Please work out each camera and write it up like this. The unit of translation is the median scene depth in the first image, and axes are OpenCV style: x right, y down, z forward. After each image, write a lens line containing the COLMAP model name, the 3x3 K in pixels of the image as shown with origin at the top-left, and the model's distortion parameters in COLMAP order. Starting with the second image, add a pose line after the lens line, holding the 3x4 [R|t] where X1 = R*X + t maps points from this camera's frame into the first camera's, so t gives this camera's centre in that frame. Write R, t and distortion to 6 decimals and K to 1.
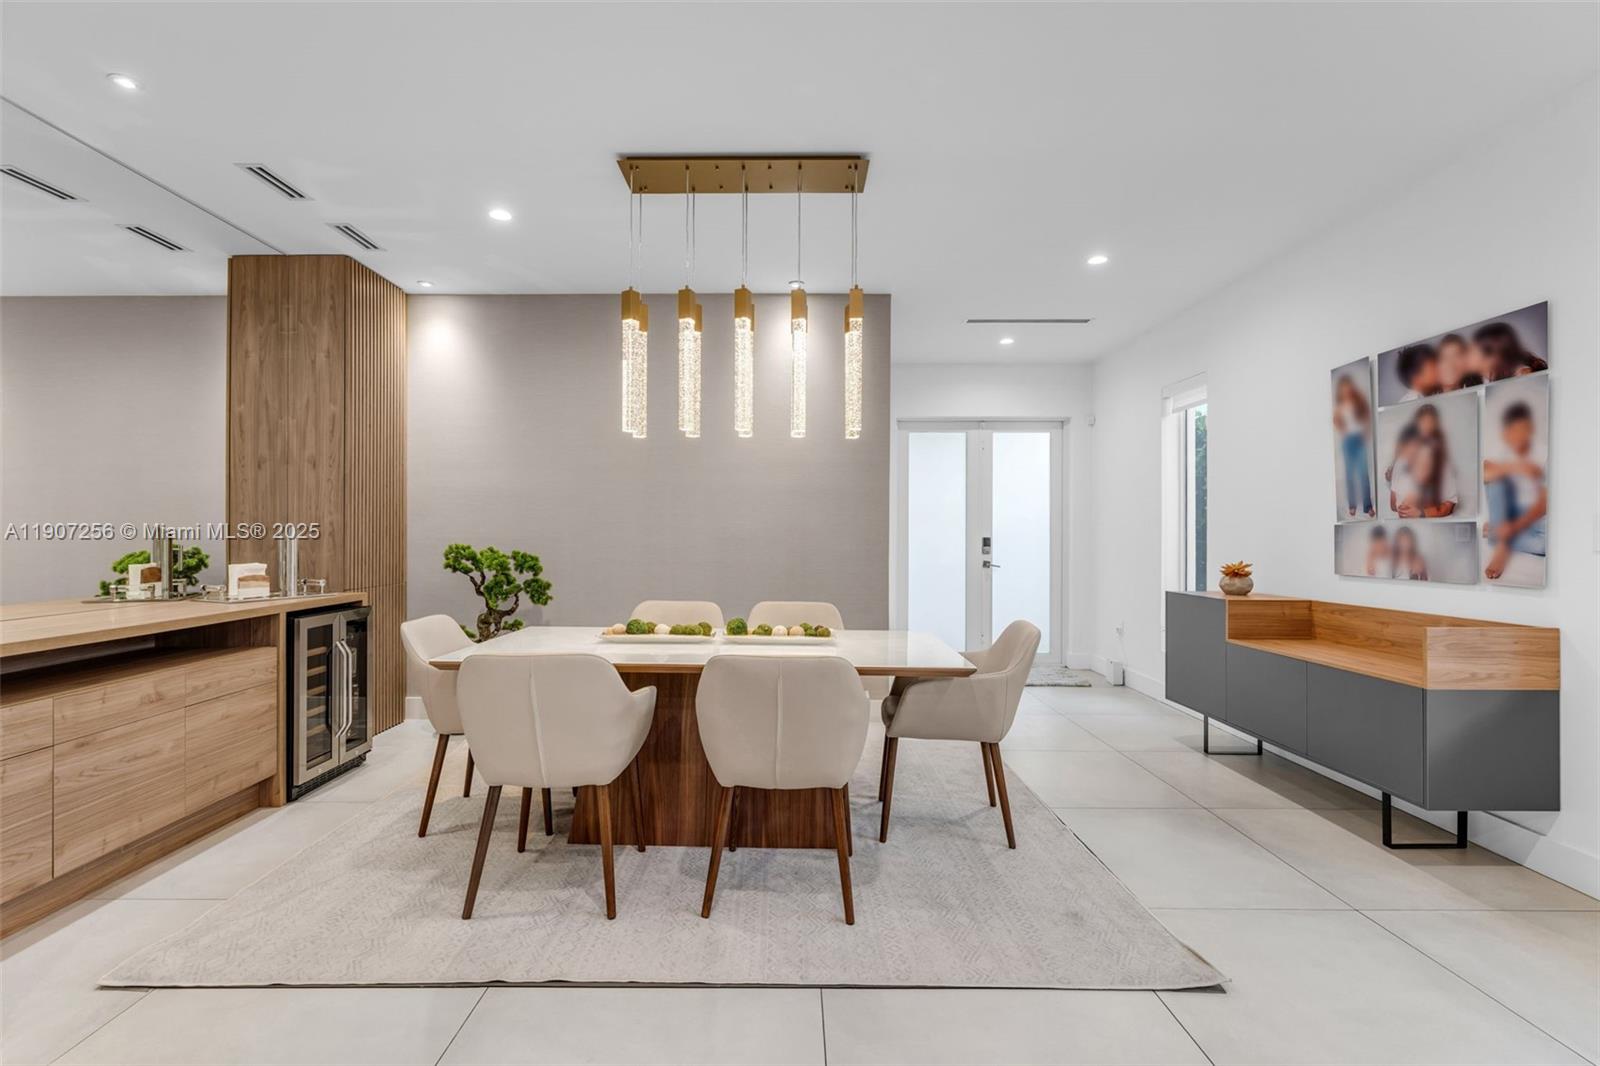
lens RADIAL K [[735.1, 0, 792.7], [0, 735.1, 532.1], [0, 0, 1]] dist [-0.002147, 0.000231]
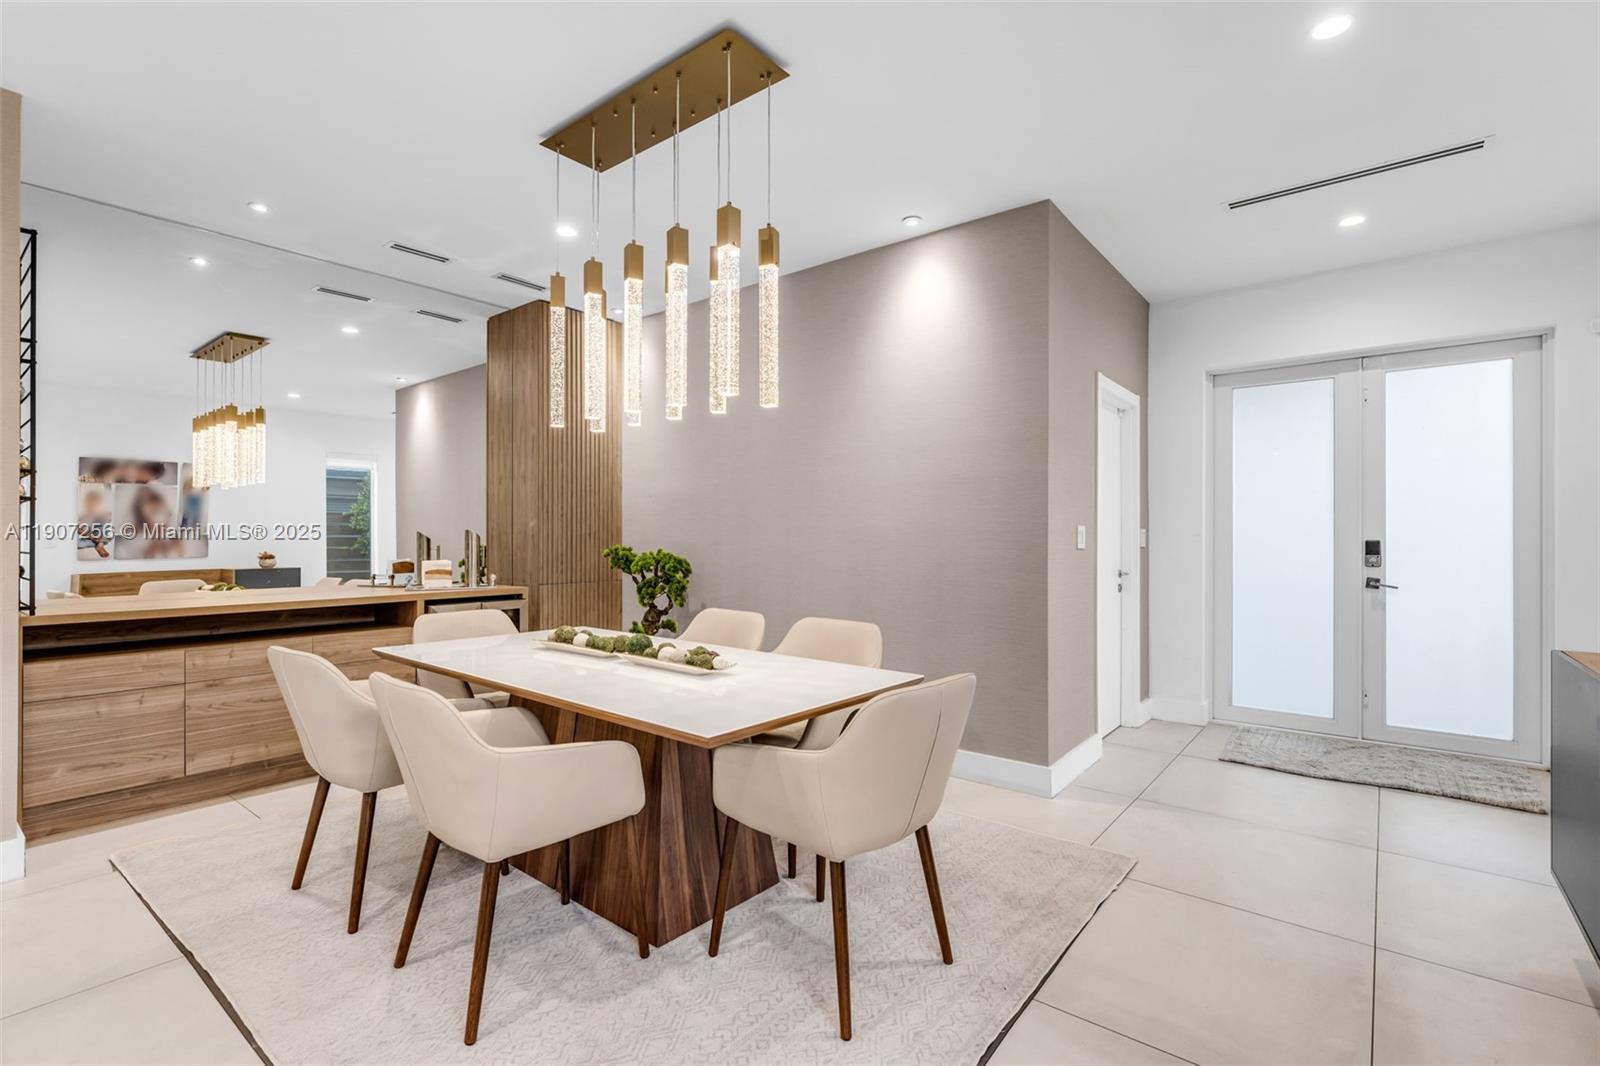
lens RADIAL K [[735.1, 0, 799.8], [0, 735.1, 536.5], [0, 0, 1]] dist [-0.002147, 0.000231]
pose [[0.783191, -0.002376, -0.621777, 0.519489], [0.003193, 0.999995, 0.000200, 0.003725], [0.621773, -0.002142, 0.783195, 0.387753]]
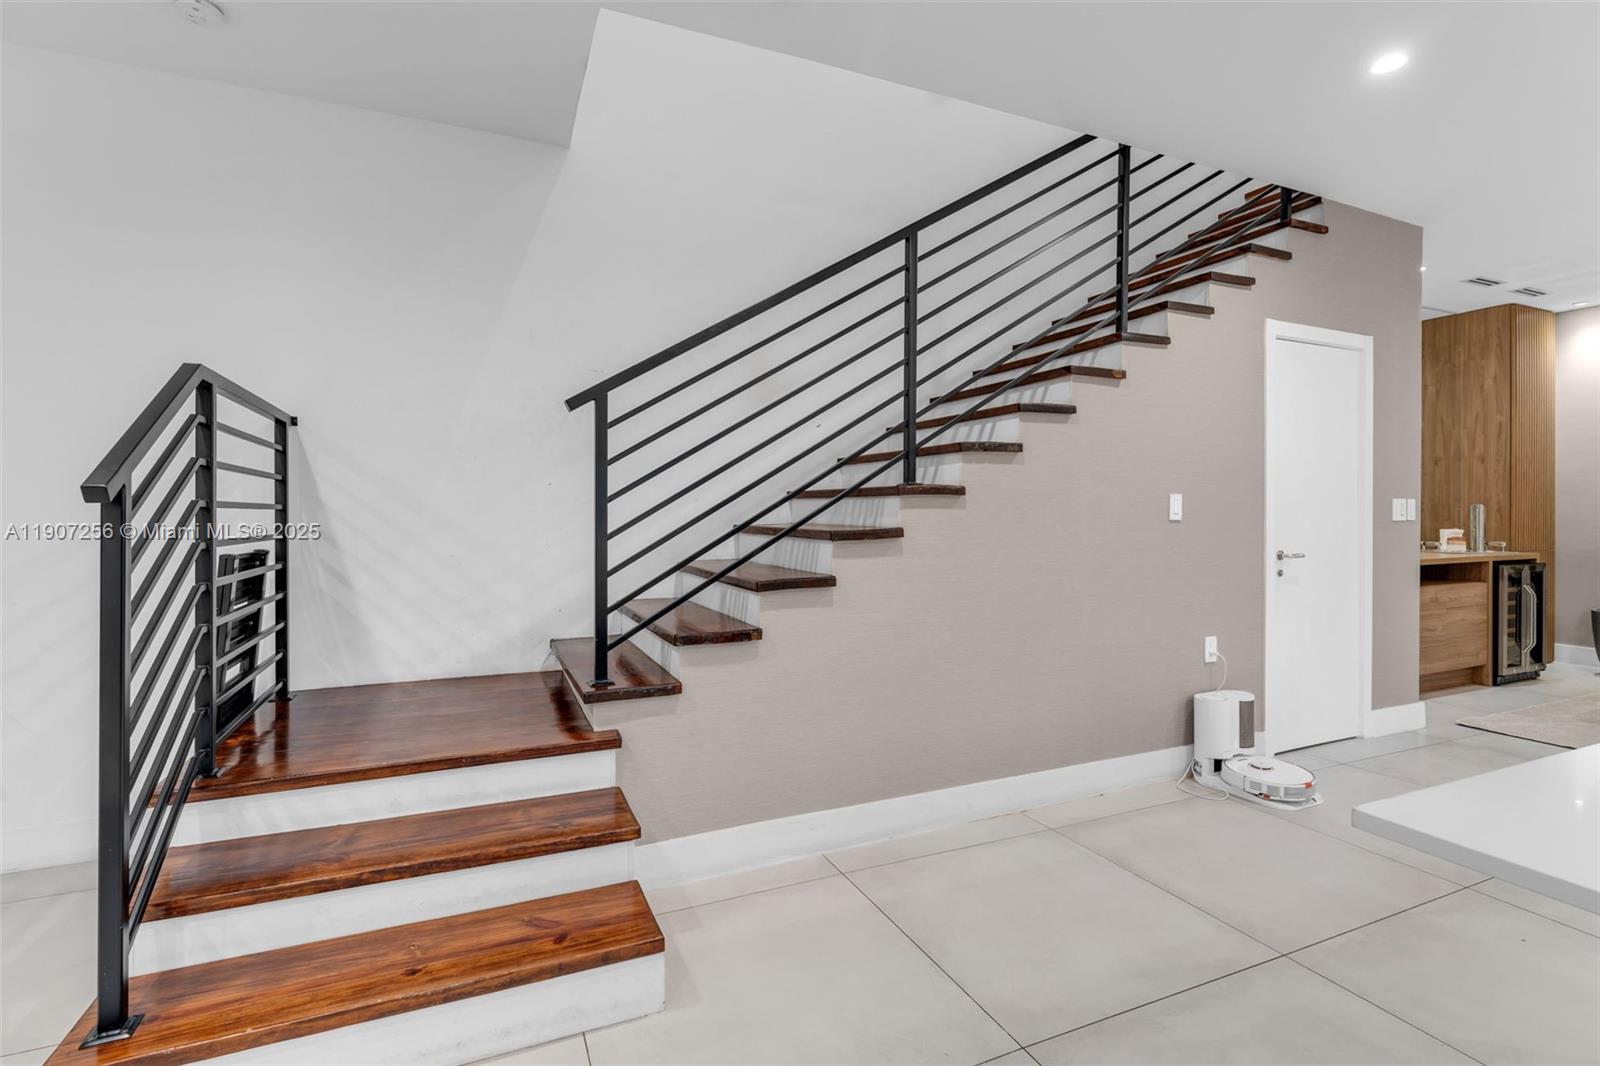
lens RADIAL K [[735.1, 0, 803.3], [0, 735.1, 511.1], [0, 0, 1]] dist [-0.002147, 0.000231]
pose [[0.395873, 0.001993, -0.918303, 0.133194], [0.002272, 0.999992, 0.003150, -0.002759], [0.918303, -0.003334, 0.395865, -0.842016]]
